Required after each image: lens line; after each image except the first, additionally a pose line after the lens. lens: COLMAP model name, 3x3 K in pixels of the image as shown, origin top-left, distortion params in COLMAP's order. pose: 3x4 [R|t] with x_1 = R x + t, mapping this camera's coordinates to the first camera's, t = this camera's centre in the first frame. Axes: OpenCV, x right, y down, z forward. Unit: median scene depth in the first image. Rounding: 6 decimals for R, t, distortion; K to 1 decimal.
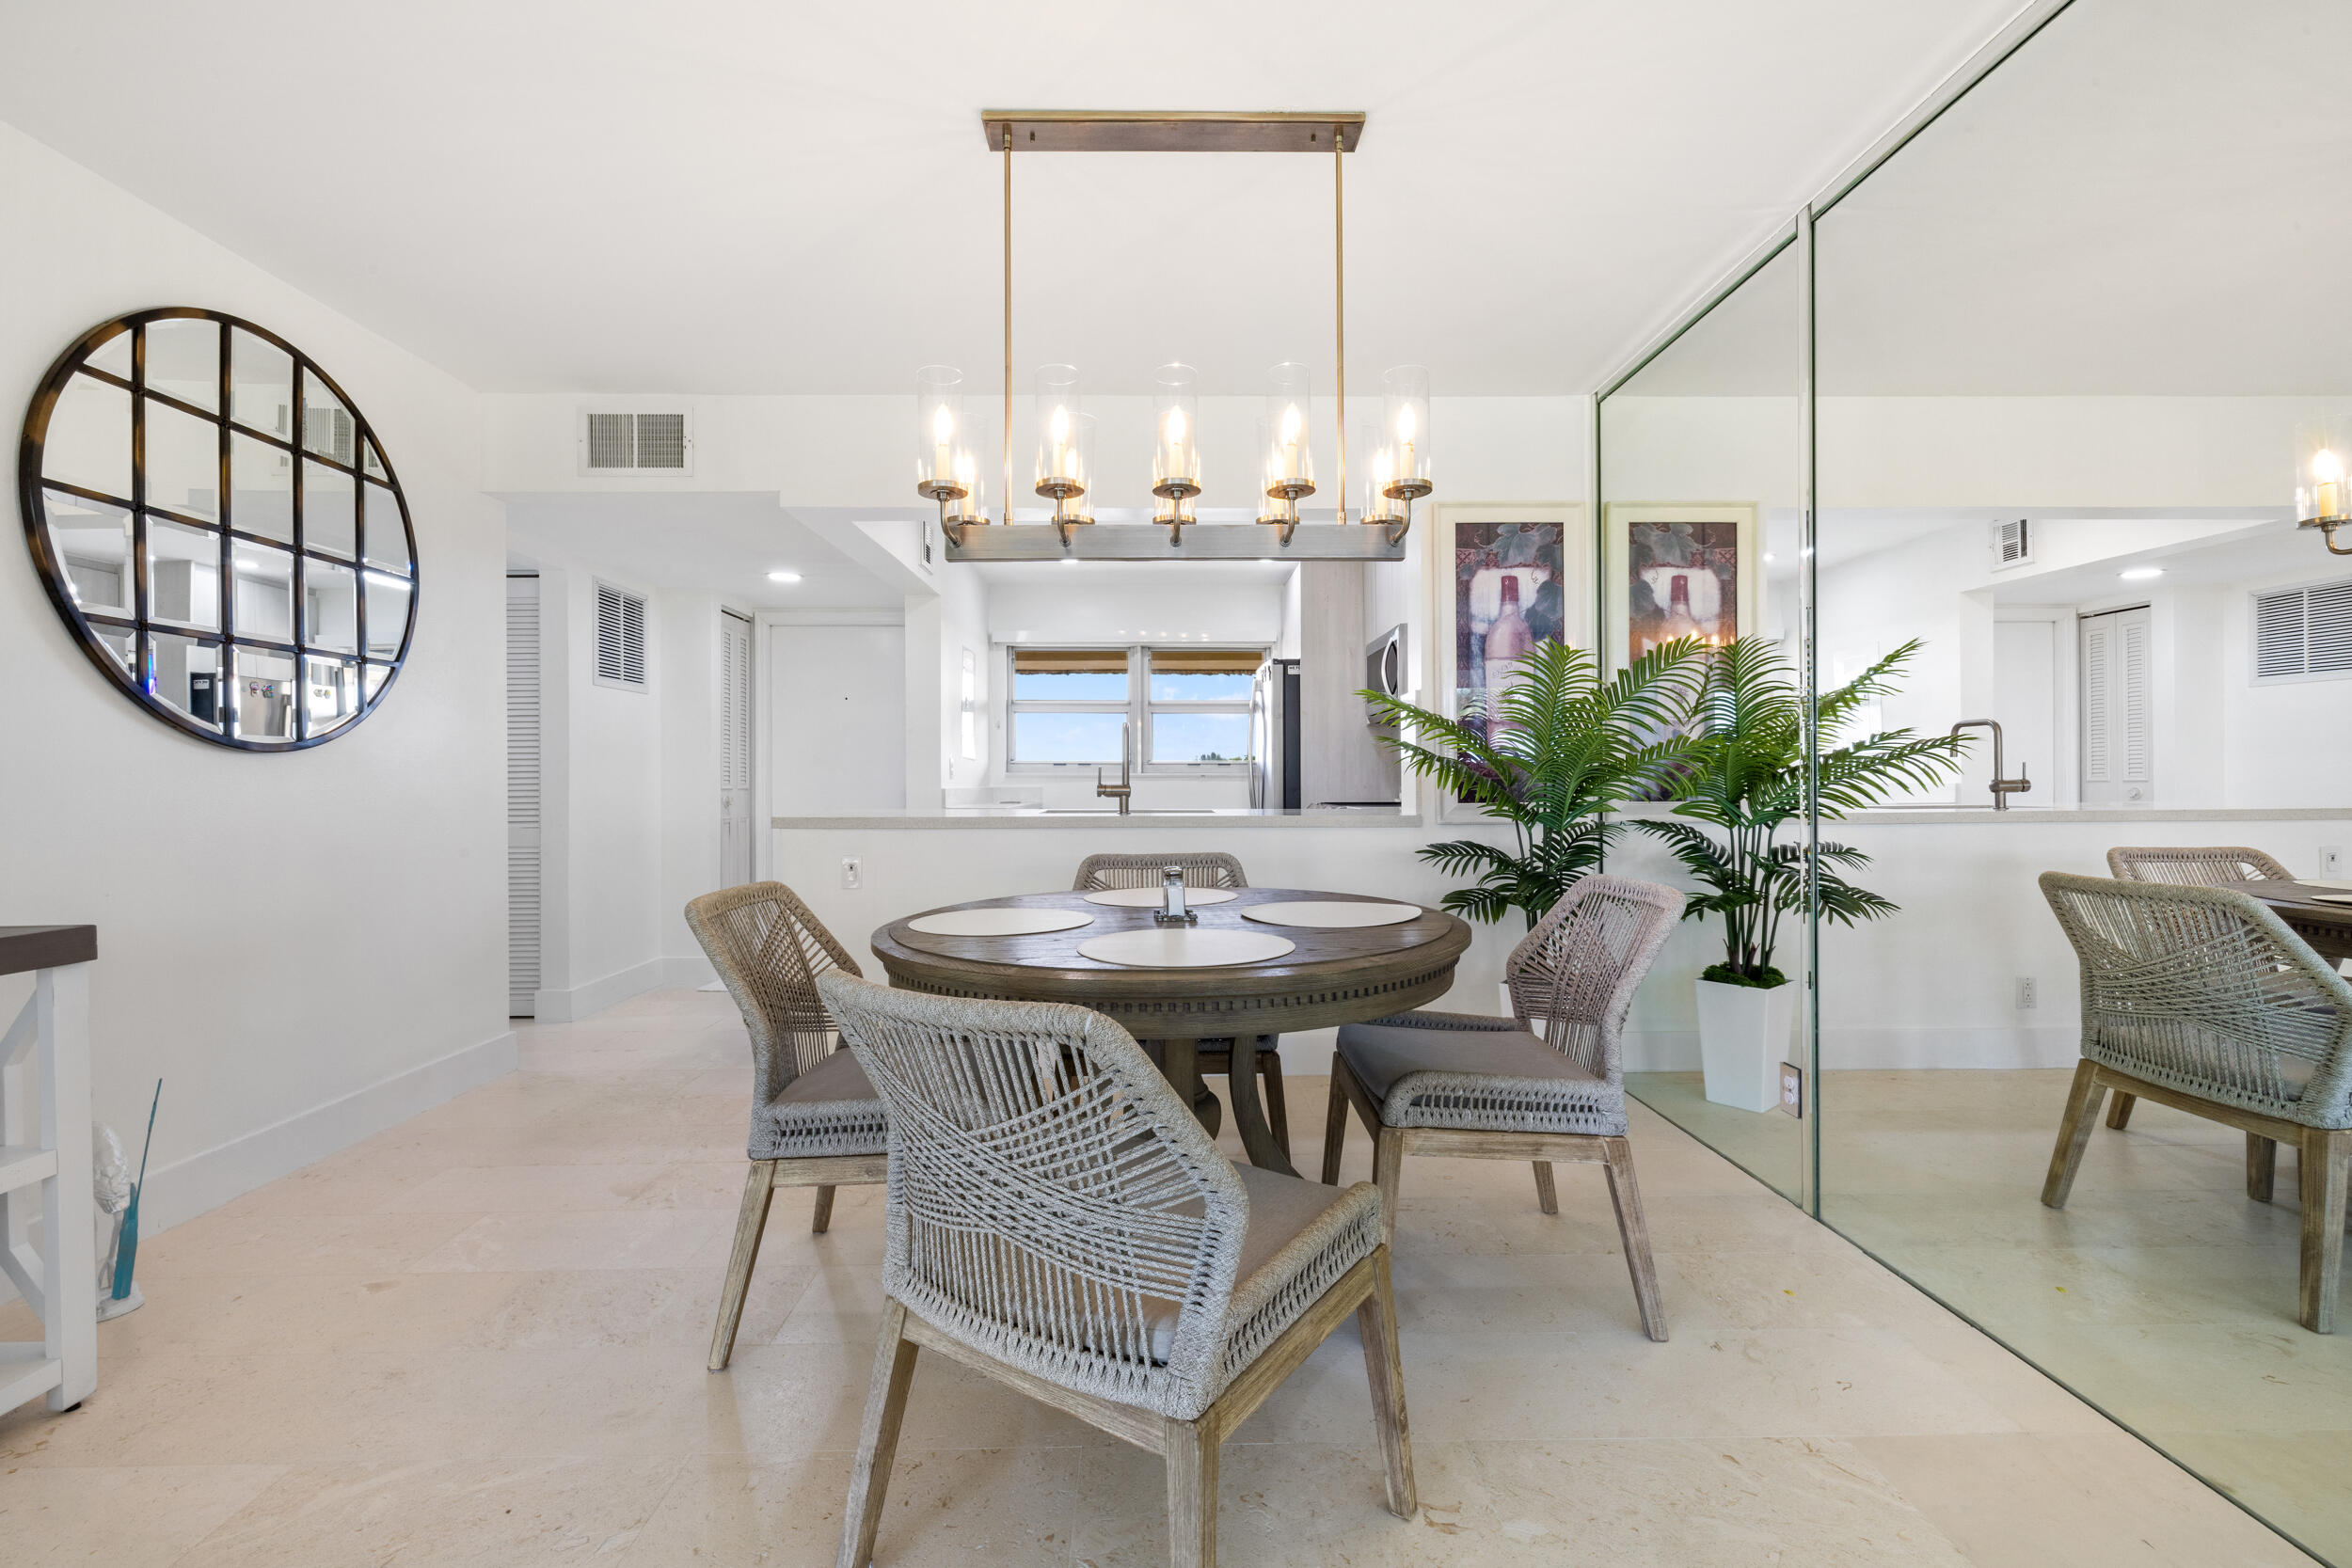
lens RADIAL K [[996.8, 0, 1161.2], [0, 996.8, 773.8], [0, 0, 1]] dist [-0.000996, -0.000177]
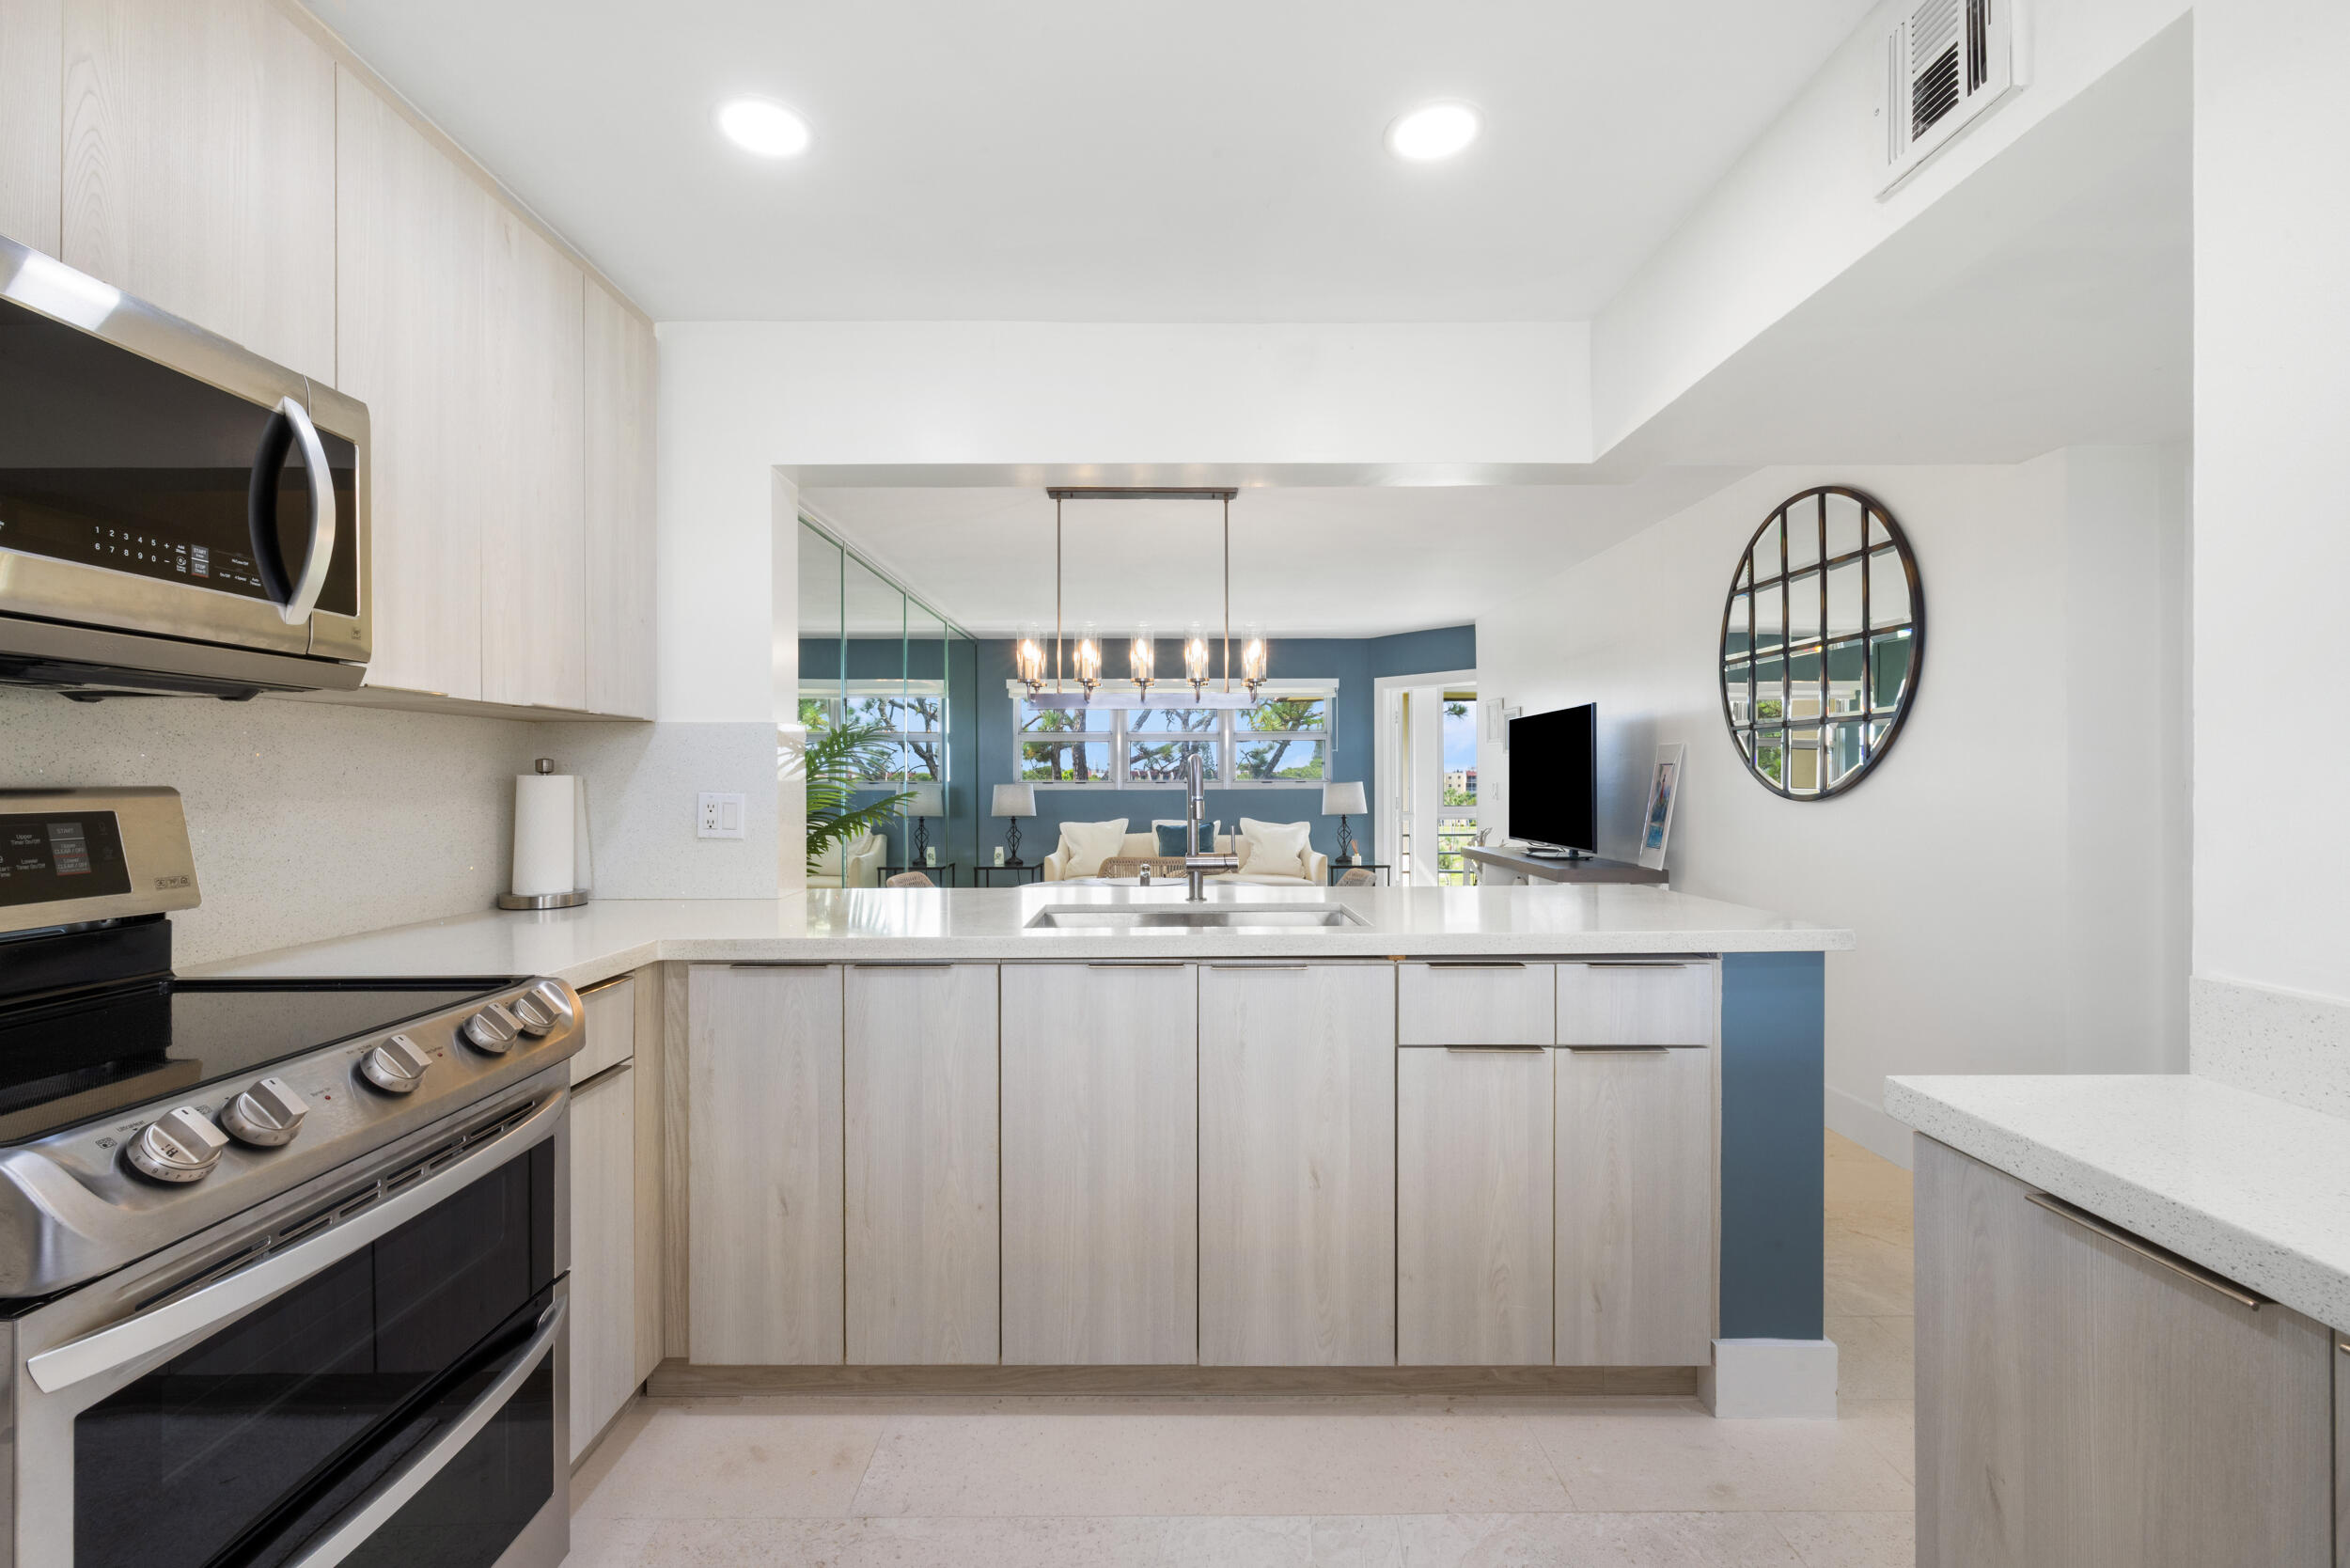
lens RADIAL K [[1025.5, 0, 1162.2], [0, 1025.5, 778.7], [0, 0, 1]] dist [0.000510, -0.000063]
pose [[-0.999860, 0.006148, 0.015547, -0.038207], [0.006140, 0.999981, -0.000591, -0.059922], [-0.015550, -0.000495, -0.999879, 2.568146]]
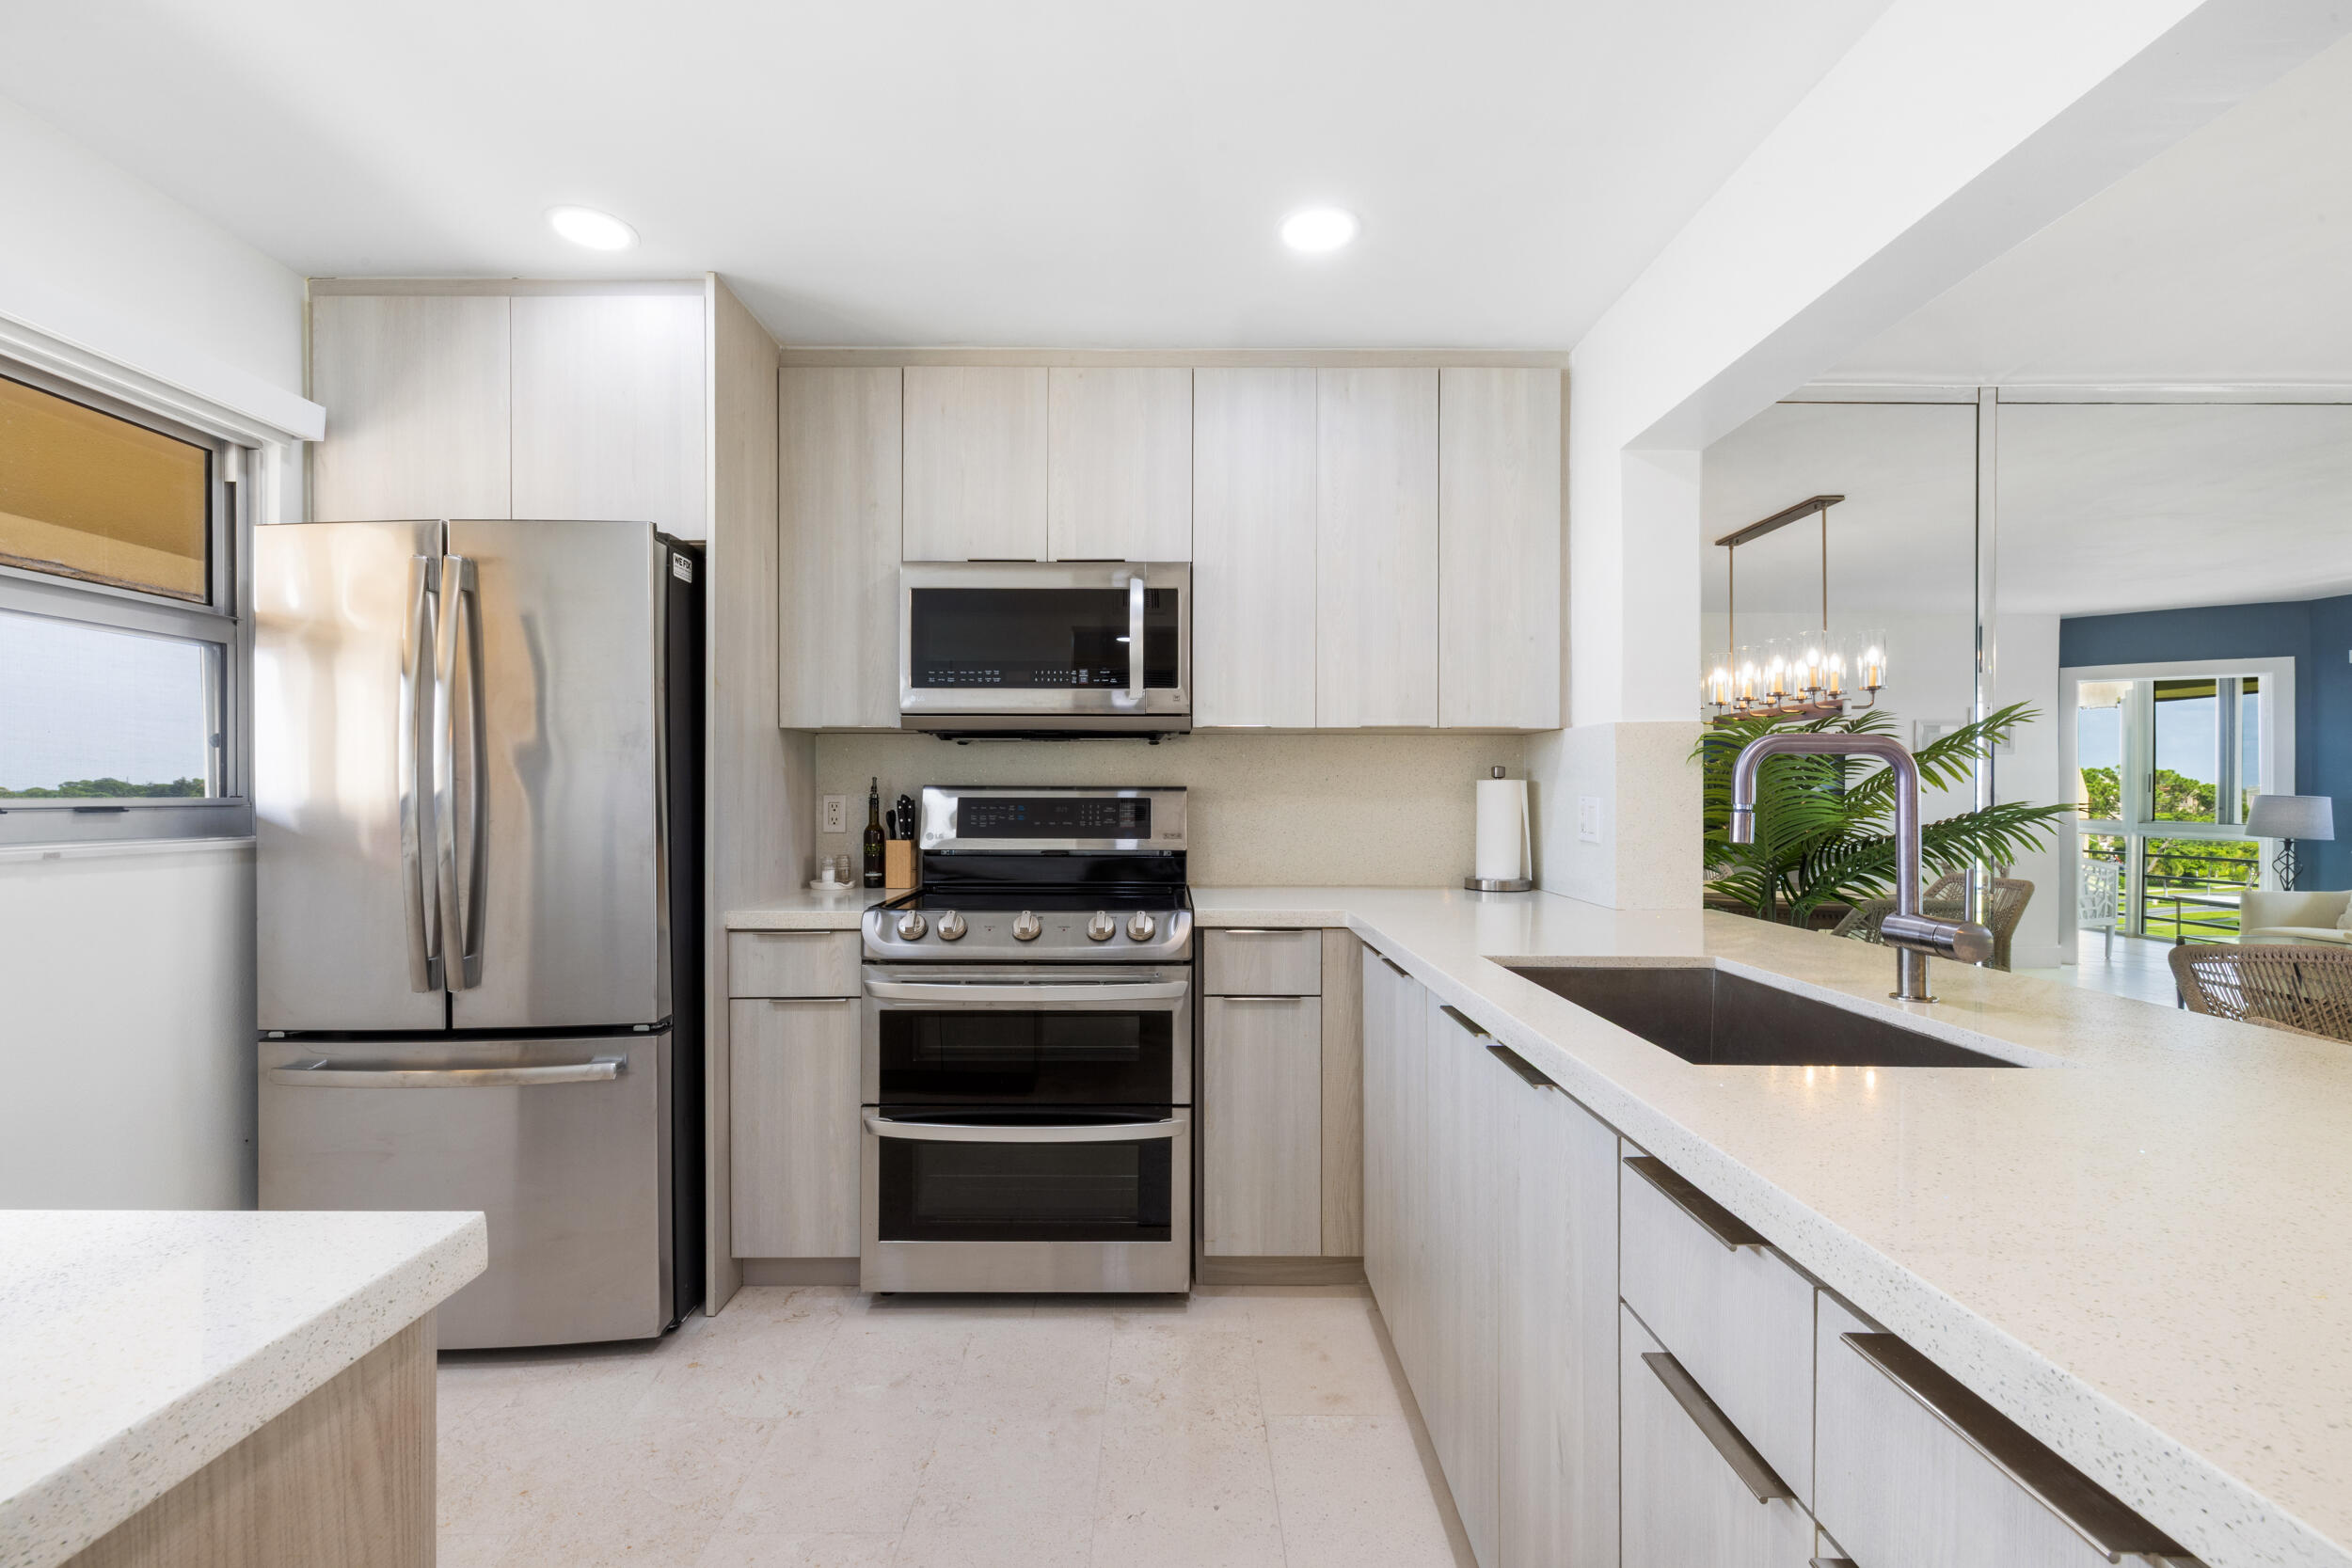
lens RADIAL K [[1011.9, 0, 1174.9], [0, 1011.9, 787.2], [0, 0, 1]] dist [0.000884, 0.000301]
pose [[0.016800, 0.006446, 0.999838, -0.622416], [-0.003758, 0.999973, -0.006384, -0.050239], [-0.999852, -0.003650, 0.016824, 1.919283]]
